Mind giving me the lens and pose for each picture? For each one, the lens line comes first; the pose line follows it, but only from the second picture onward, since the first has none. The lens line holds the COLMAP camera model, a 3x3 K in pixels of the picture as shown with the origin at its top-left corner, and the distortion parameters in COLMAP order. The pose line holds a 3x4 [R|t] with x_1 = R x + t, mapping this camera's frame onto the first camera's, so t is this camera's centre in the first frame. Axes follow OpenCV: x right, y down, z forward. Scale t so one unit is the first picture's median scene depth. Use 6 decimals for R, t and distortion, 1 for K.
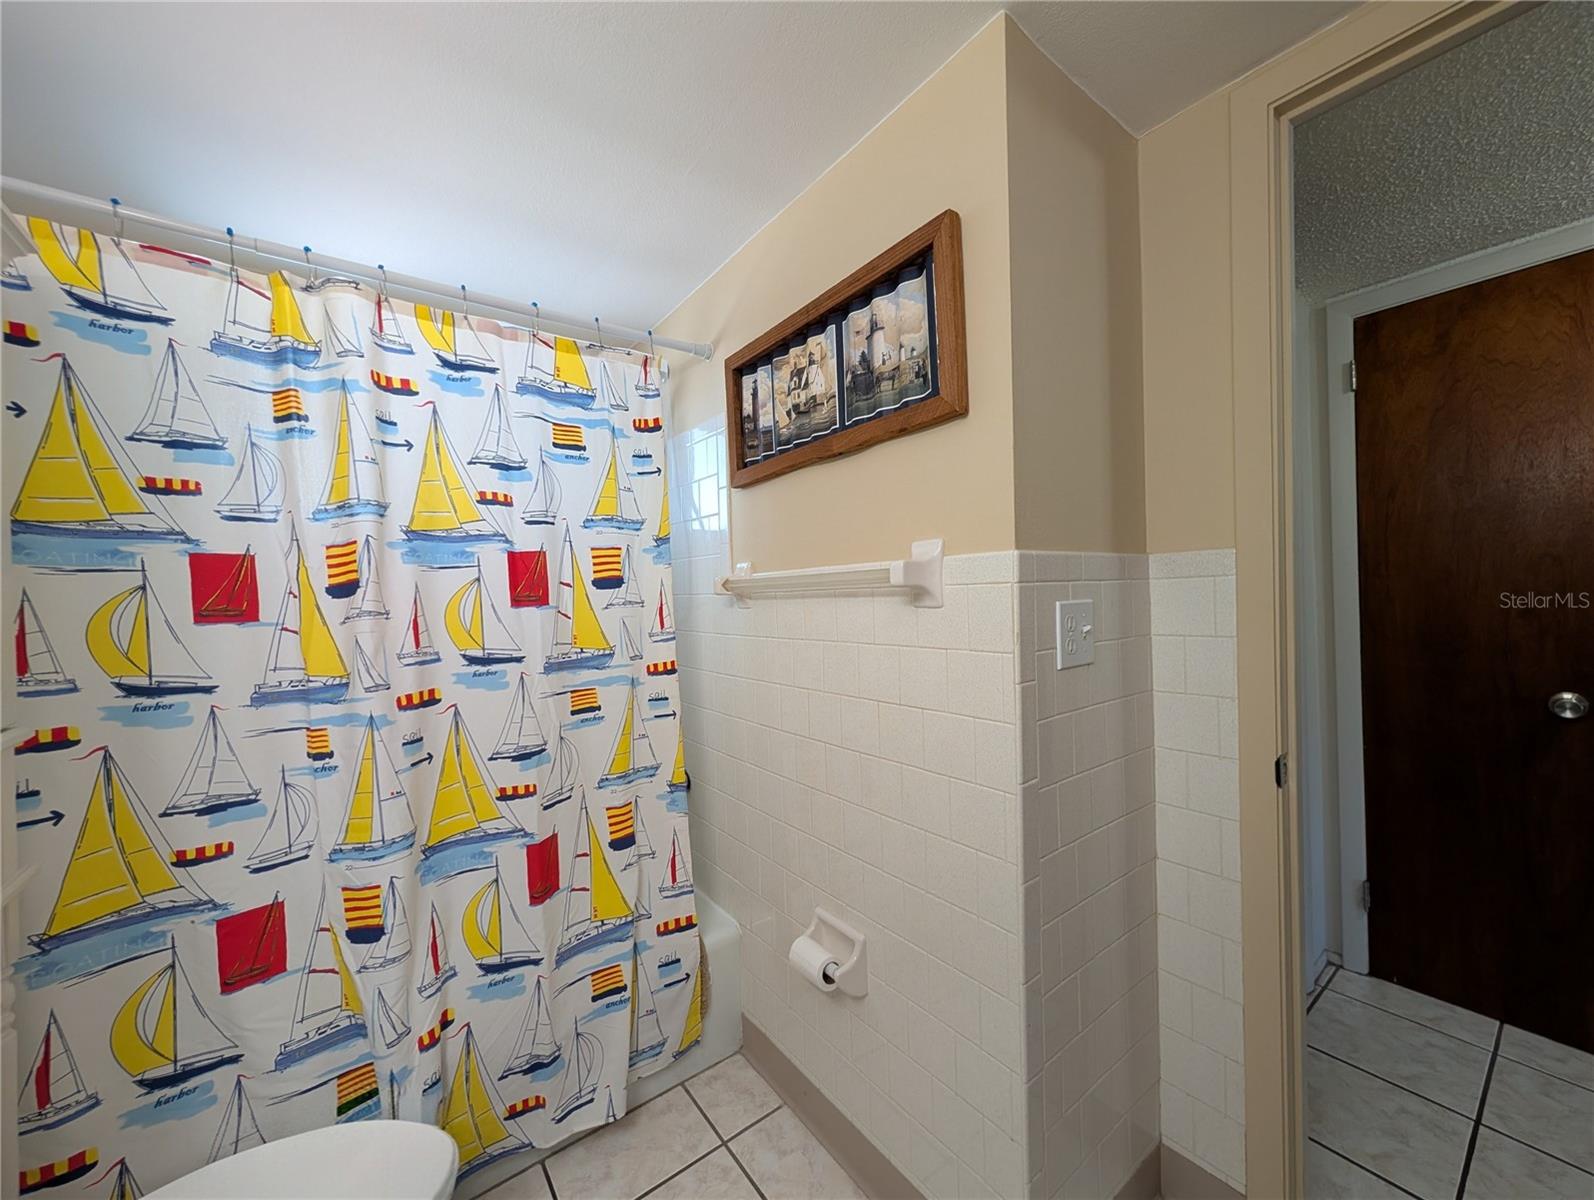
lens RADIAL K [[605.9, 0, 798.2], [0, 605.9, 602.3], [0, 0, 1]] dist [-0.002677, -0.000174]
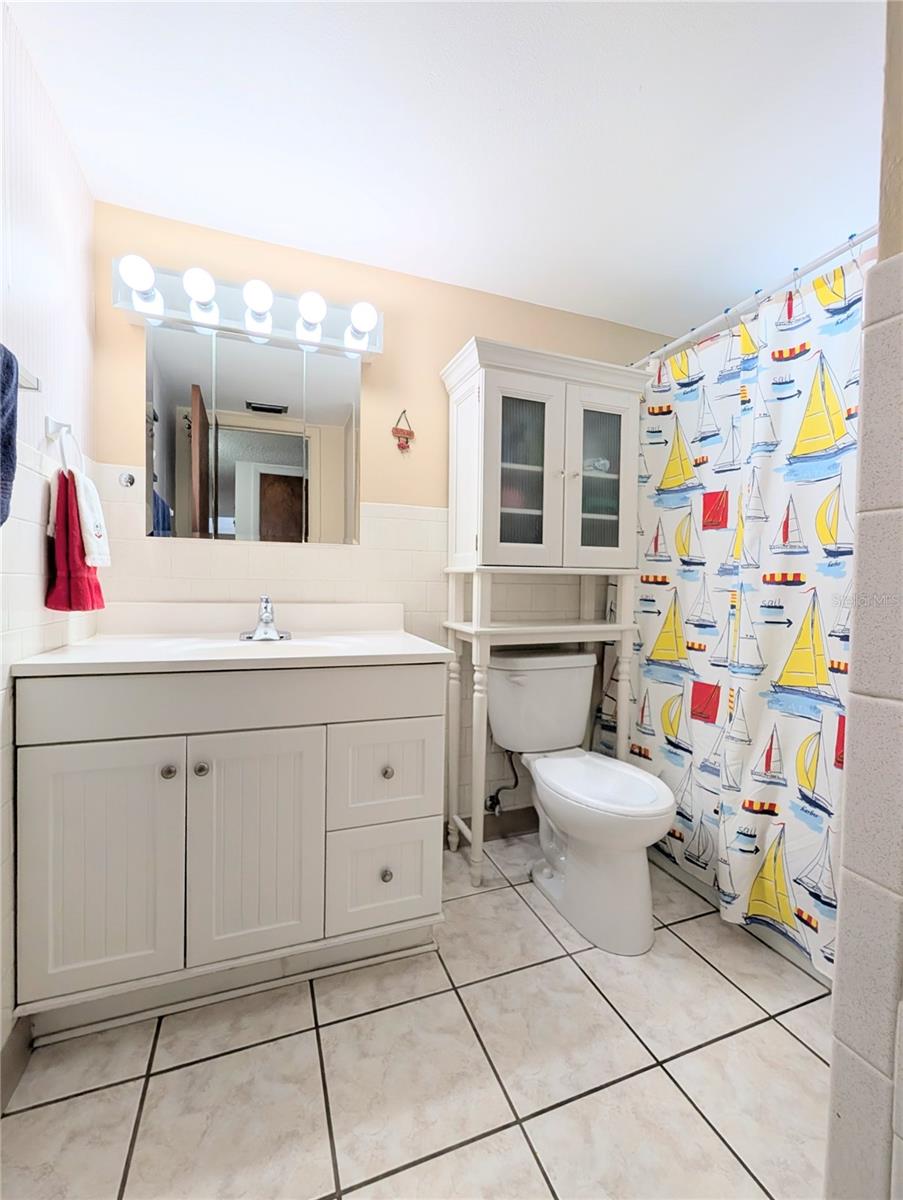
lens RADIAL K [[456.1, 0, 451.5], [0, 456.1, 600.0], [0, 0, 1]] dist [-0.002677, -0.000174]
pose [[-0.248302, 0.075988, -0.965698, 0.593974], [-0.027077, 0.995984, 0.085334, 0.142776], [0.968304, 0.047336, -0.245248, 0.530065]]
